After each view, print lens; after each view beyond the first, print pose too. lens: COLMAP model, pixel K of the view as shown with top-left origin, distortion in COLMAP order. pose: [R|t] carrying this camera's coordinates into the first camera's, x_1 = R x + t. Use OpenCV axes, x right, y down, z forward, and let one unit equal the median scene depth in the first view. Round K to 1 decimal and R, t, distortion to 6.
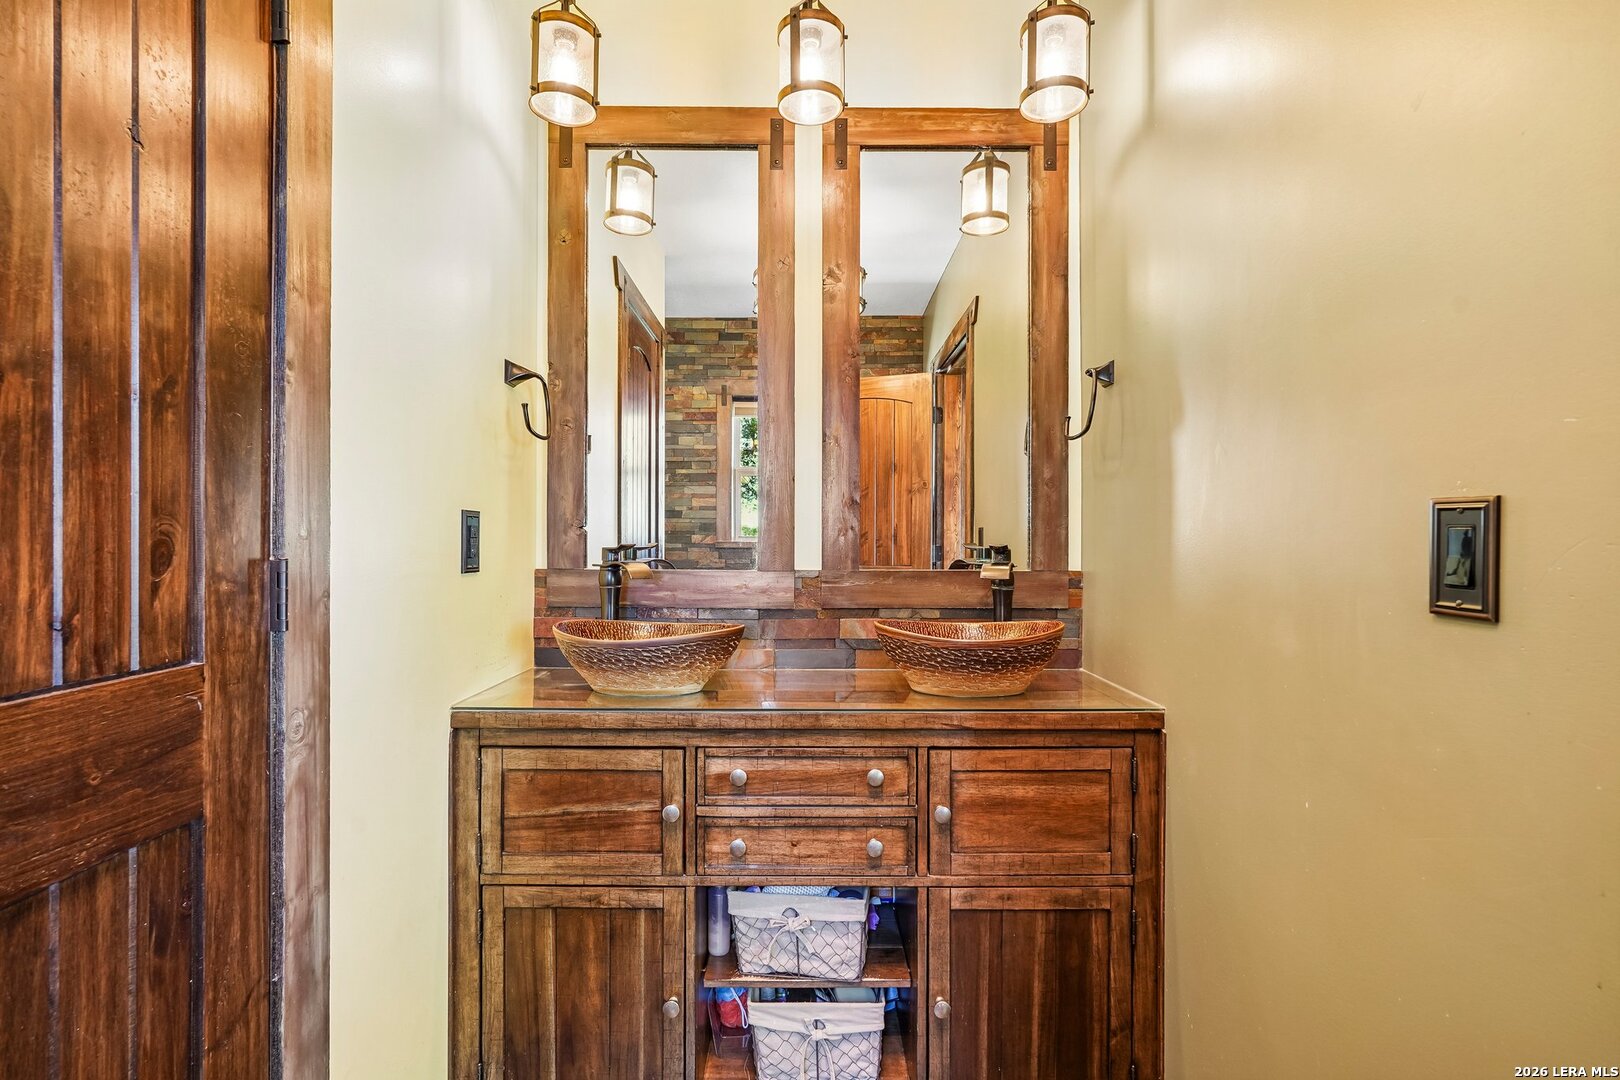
lens RADIAL K [[761.9, 0, 810.3], [0, 761.9, 540.2], [0, 0, 1]] dist [-0.006787, 0.004147]
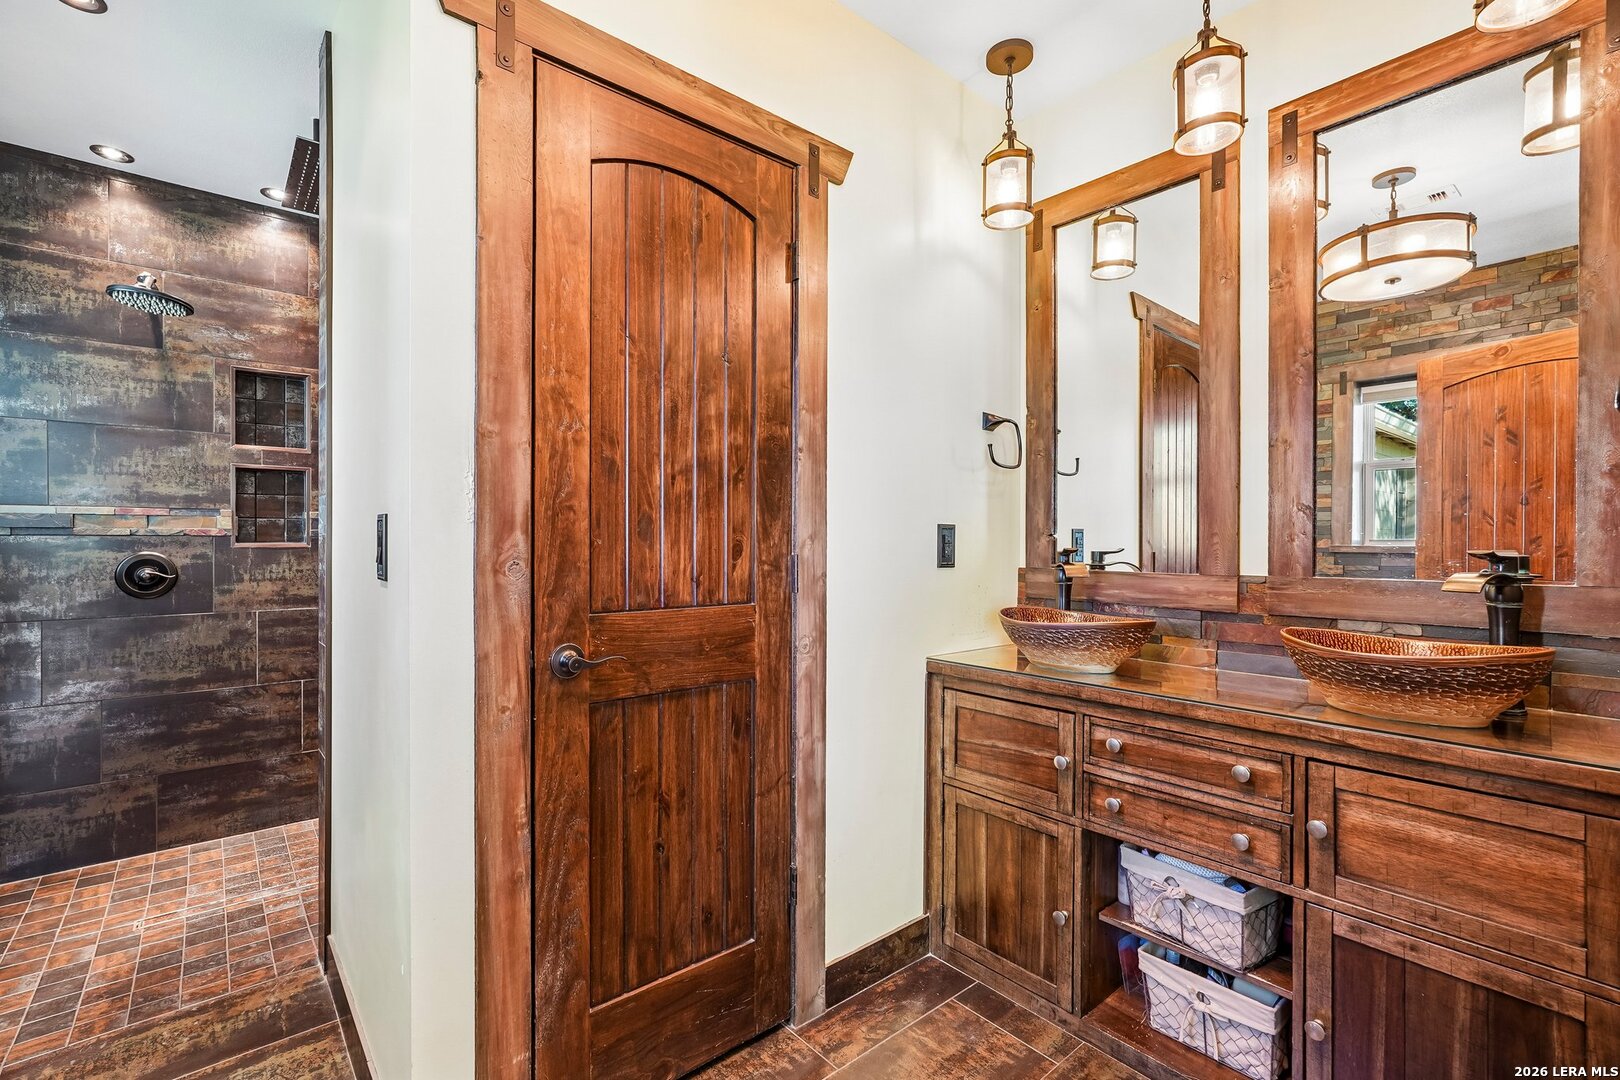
lens RADIAL K [[716.6, 0, 804.4], [0, 716.6, 544.2], [0, 0, 1]] dist [-0.008655, 0.005714]
pose [[0.643763, 0.001579, -0.765223, 0.439117], [-0.002847, 0.999996, -0.000331, 0.000392], [0.765220, 0.002392, 0.643765, -0.081882]]
